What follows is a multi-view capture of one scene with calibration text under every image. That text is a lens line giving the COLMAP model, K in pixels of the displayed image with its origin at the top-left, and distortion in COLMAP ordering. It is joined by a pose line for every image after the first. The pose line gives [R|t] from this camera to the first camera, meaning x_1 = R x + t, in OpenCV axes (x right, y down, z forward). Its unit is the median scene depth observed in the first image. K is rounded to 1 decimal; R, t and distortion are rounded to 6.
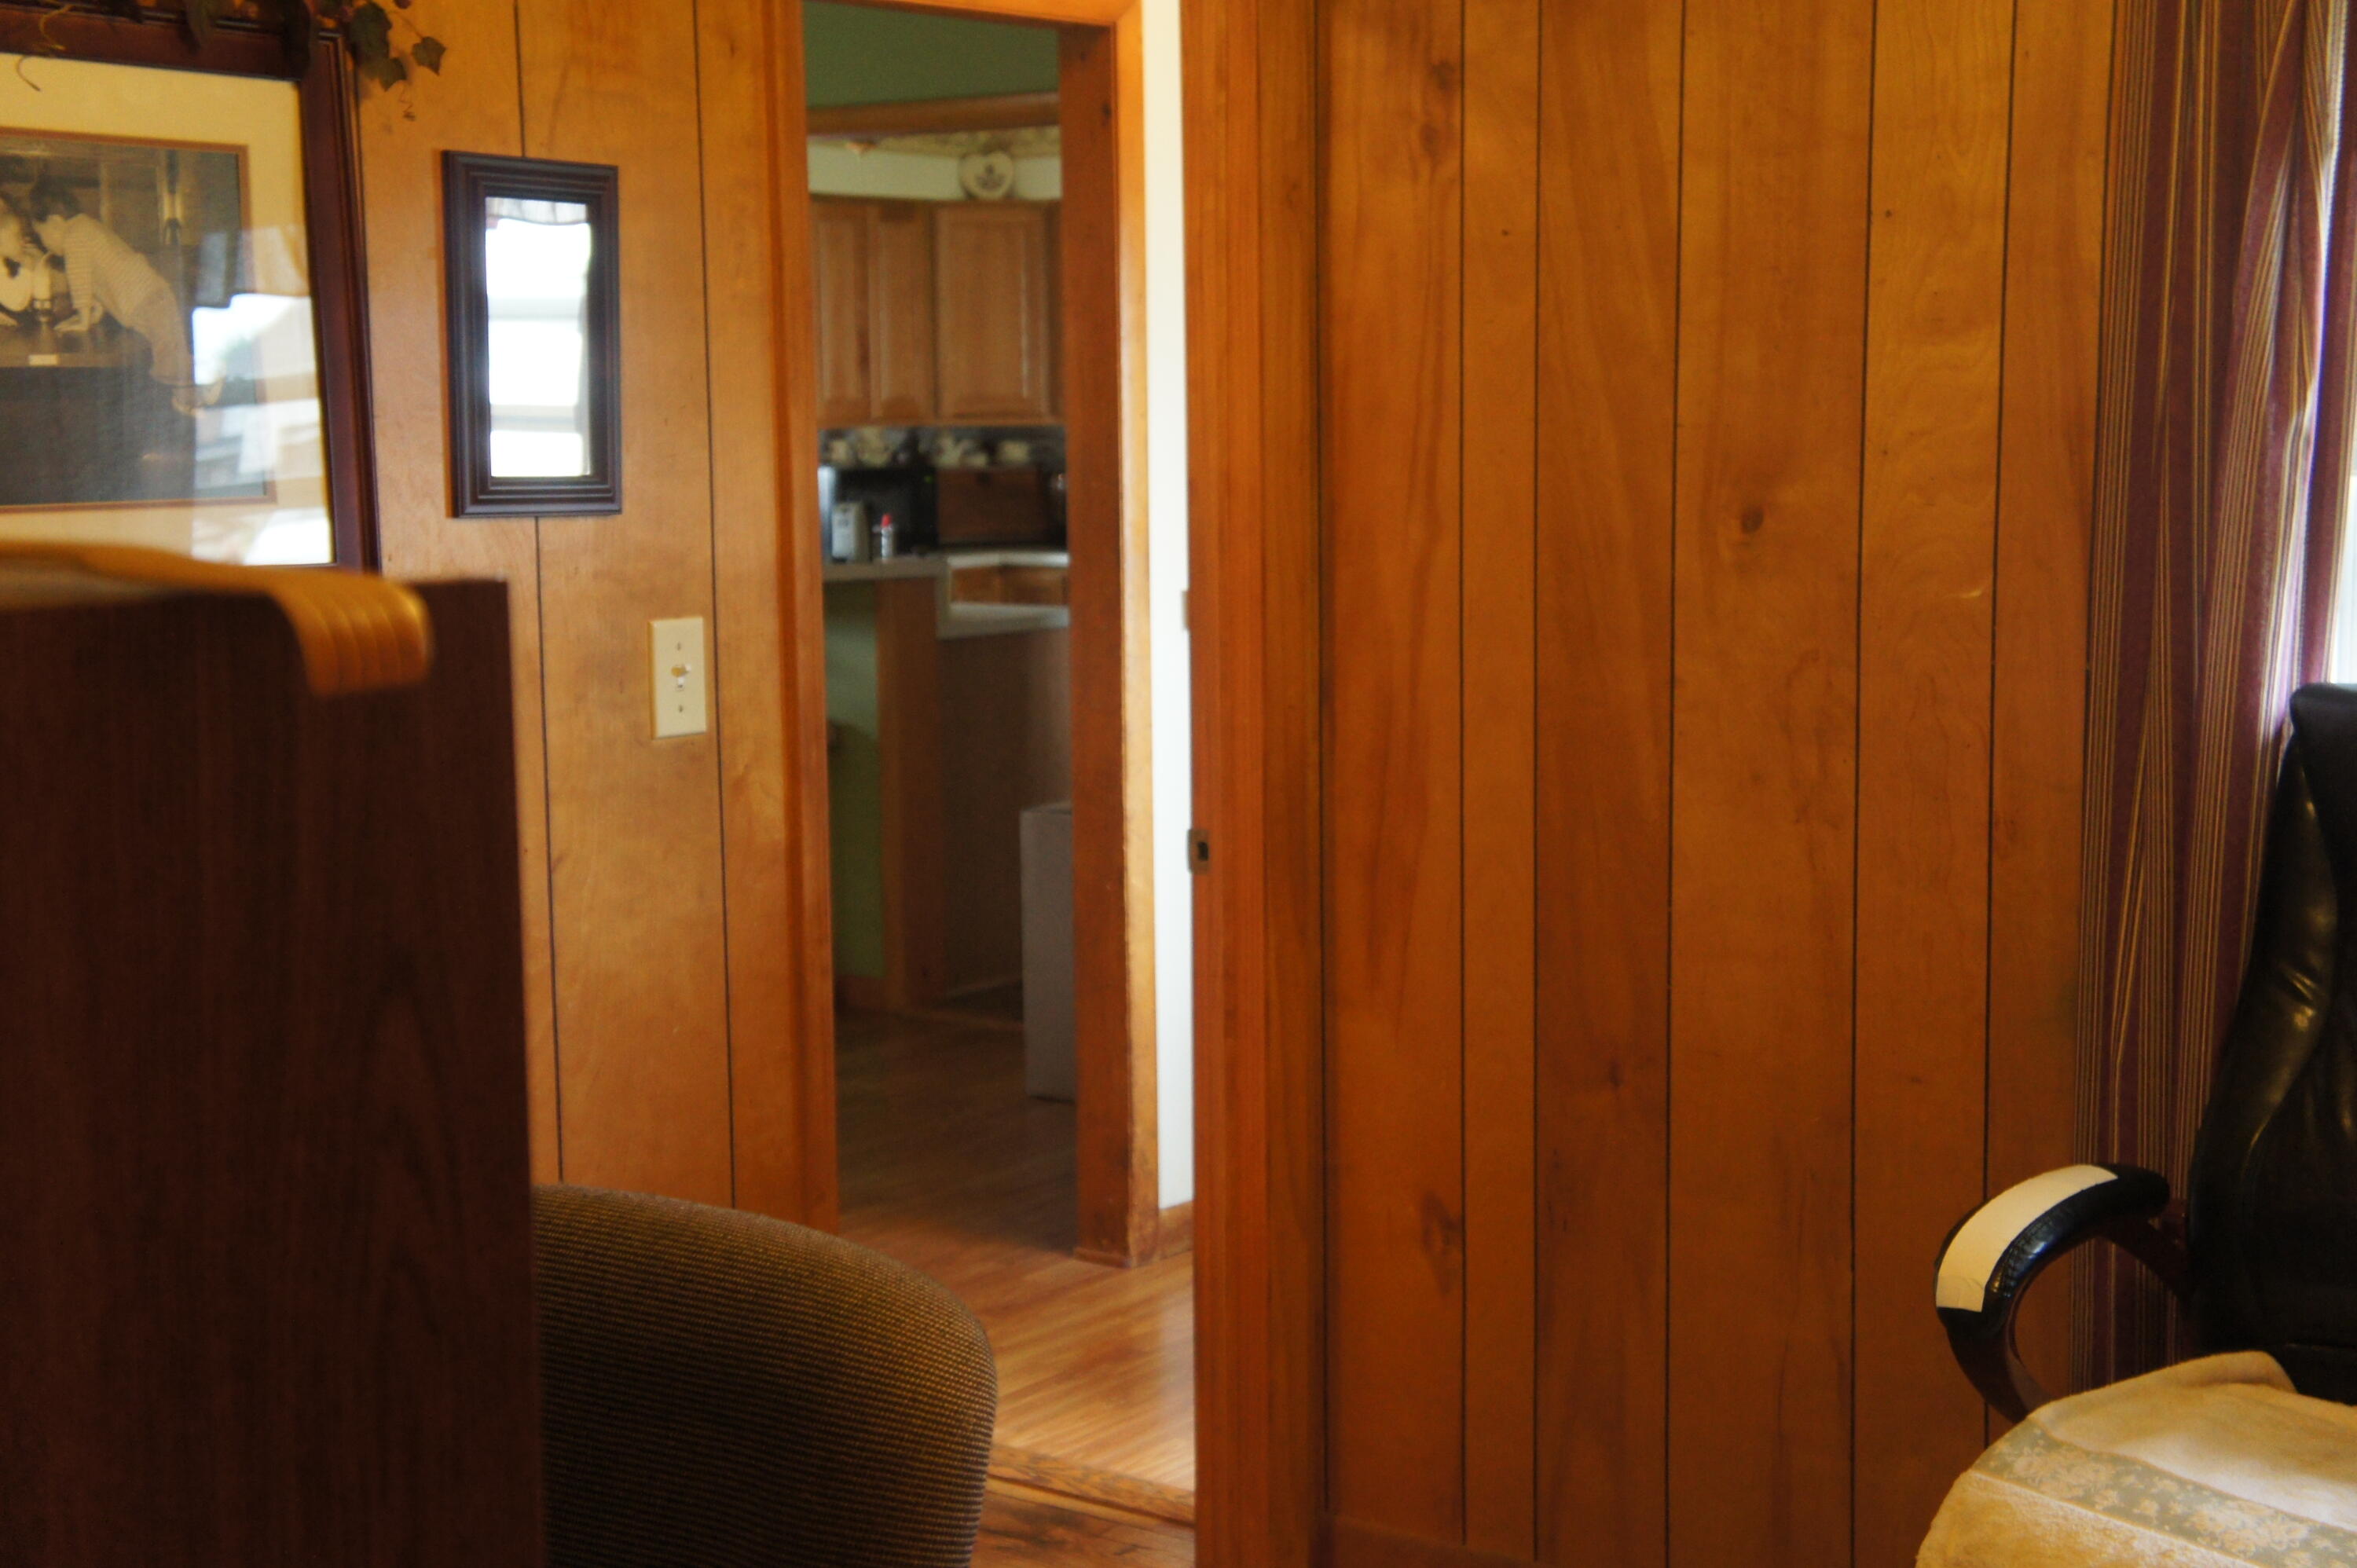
lens RADIAL K [[3275.5, 0, 1178.5], [0, 3275.5, 784.0], [0, 0, 1]] dist [0.030608, 0.794434]
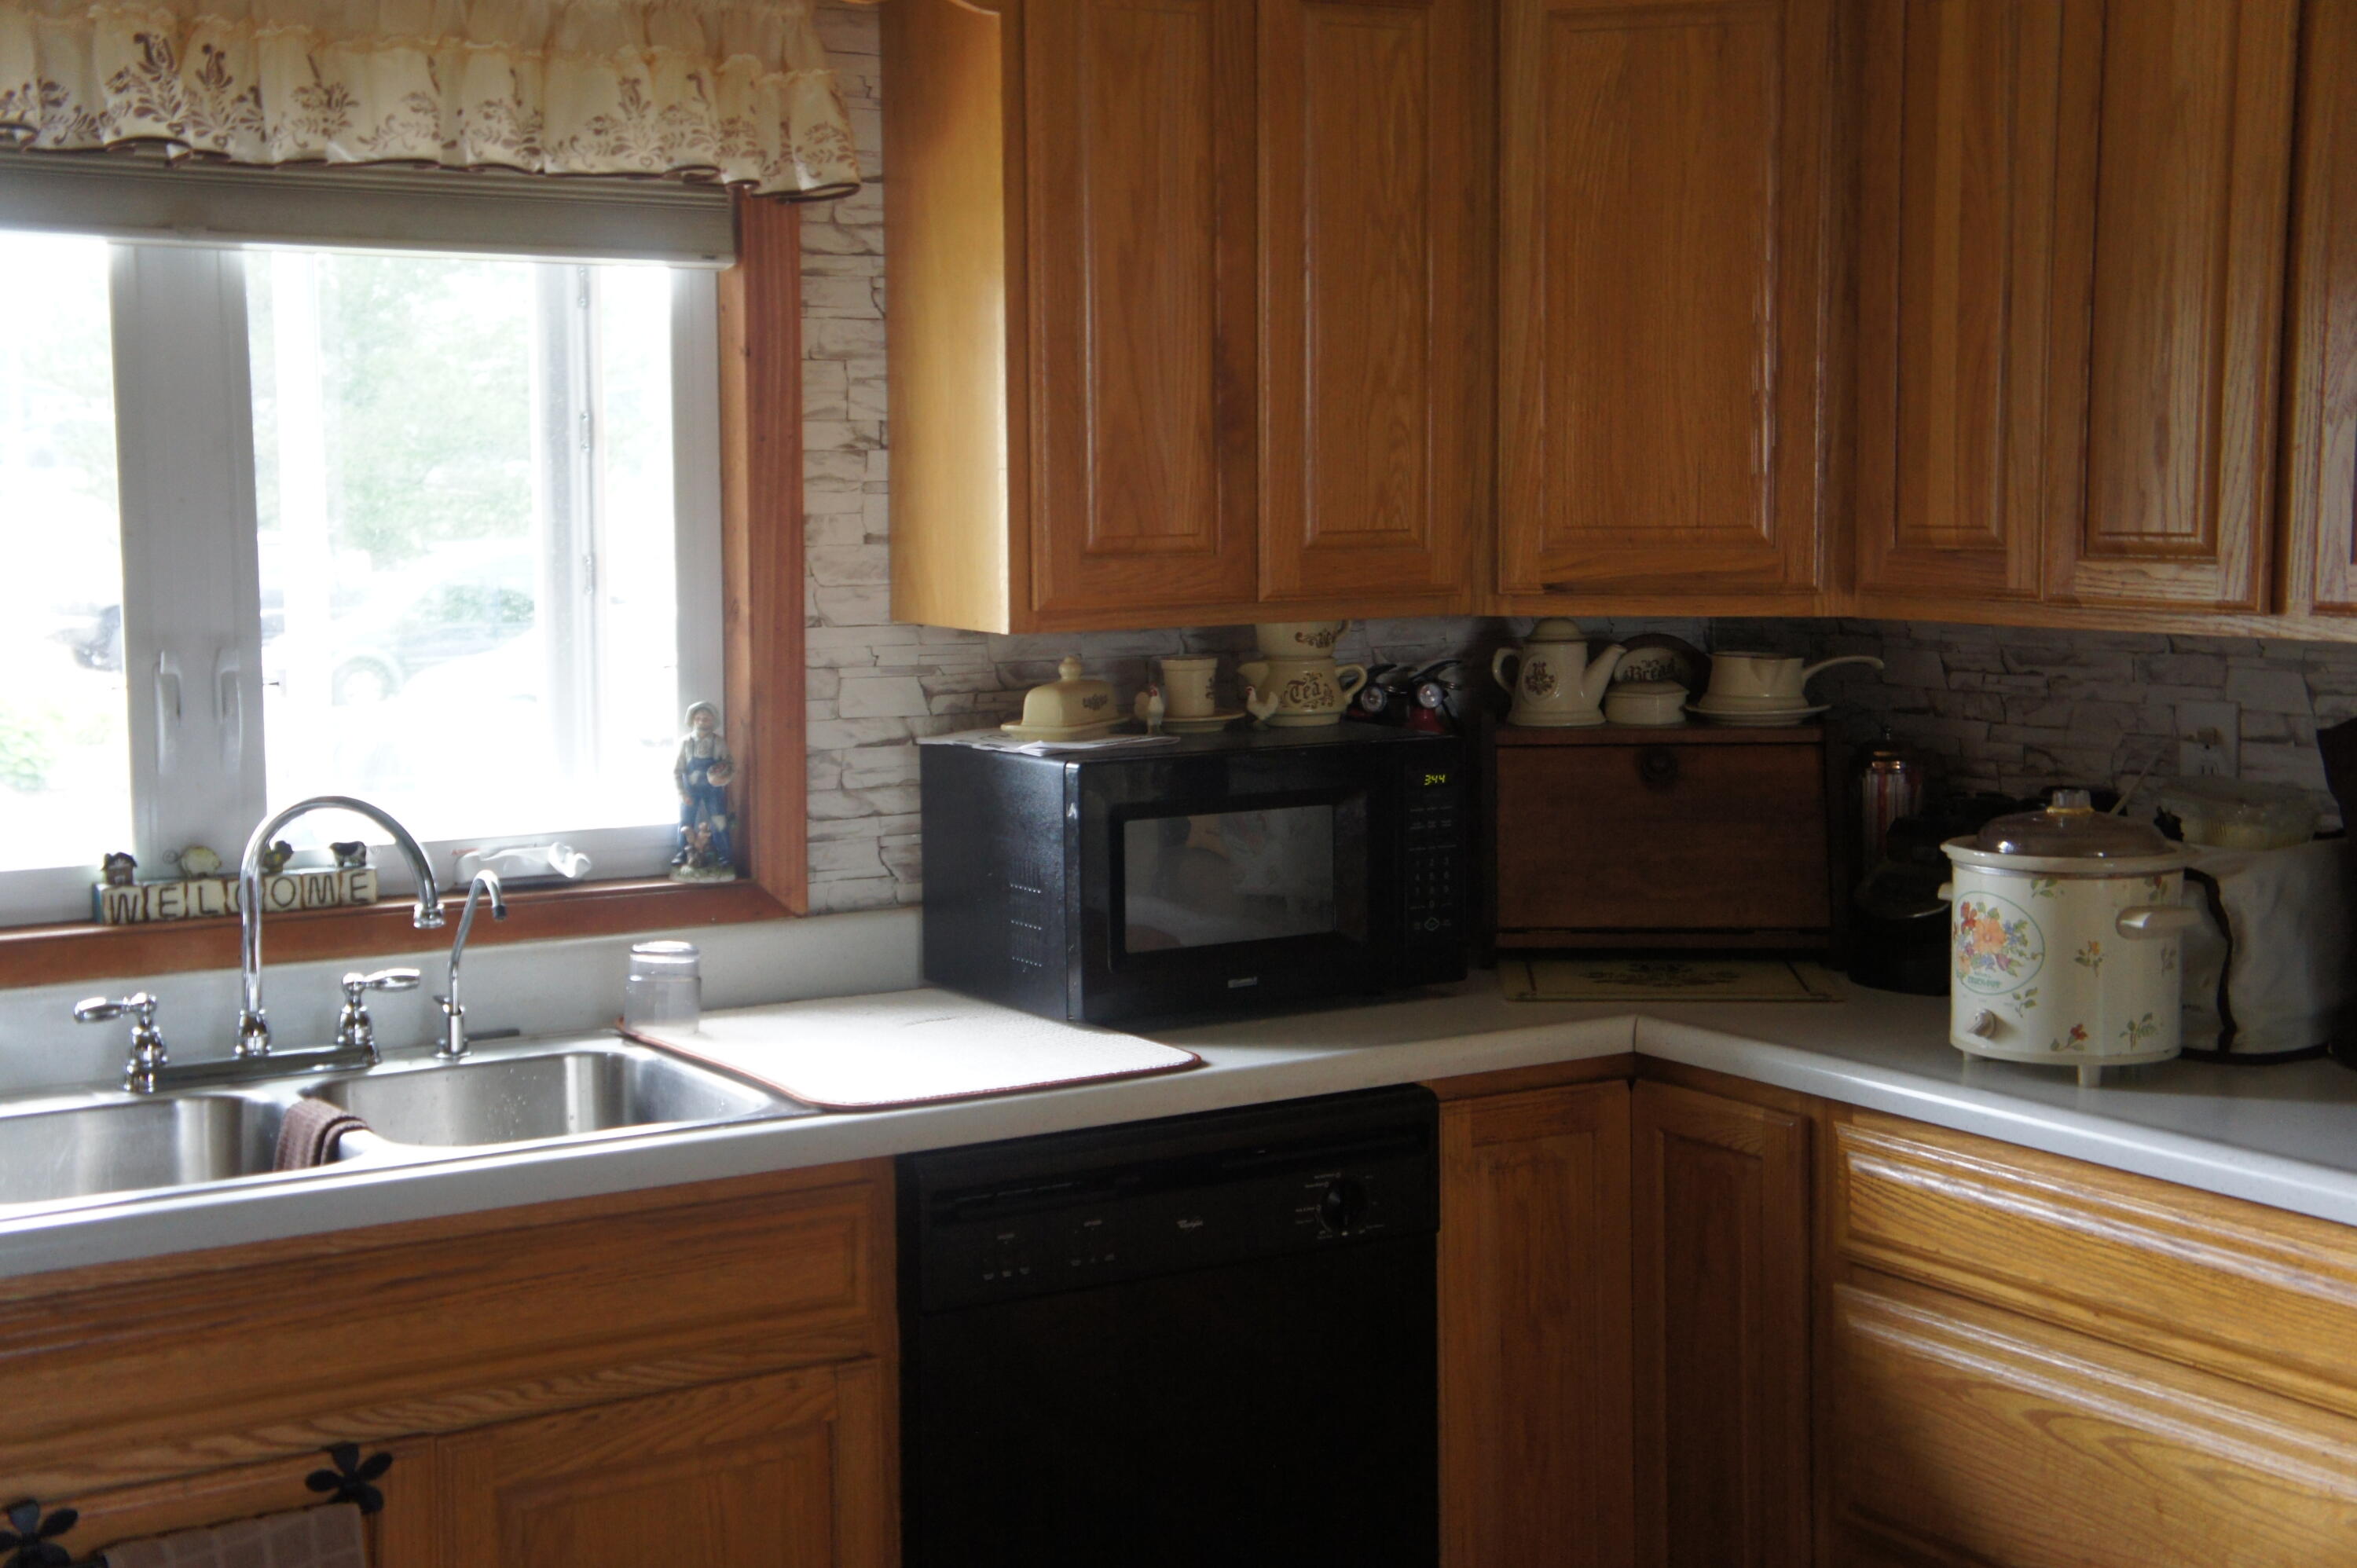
lens RADIAL K [[3275.5, 0, 1178.5], [0, 3275.5, 784.0], [0, 0, 1]] dist [0.030608, 0.794434]
pose [[0.928241, 0.040523, -0.369766, 0.023128], [-0.049968, 0.998623, -0.015998, -0.085261], [0.368608, 0.033326, 0.928987, 0.675458]]
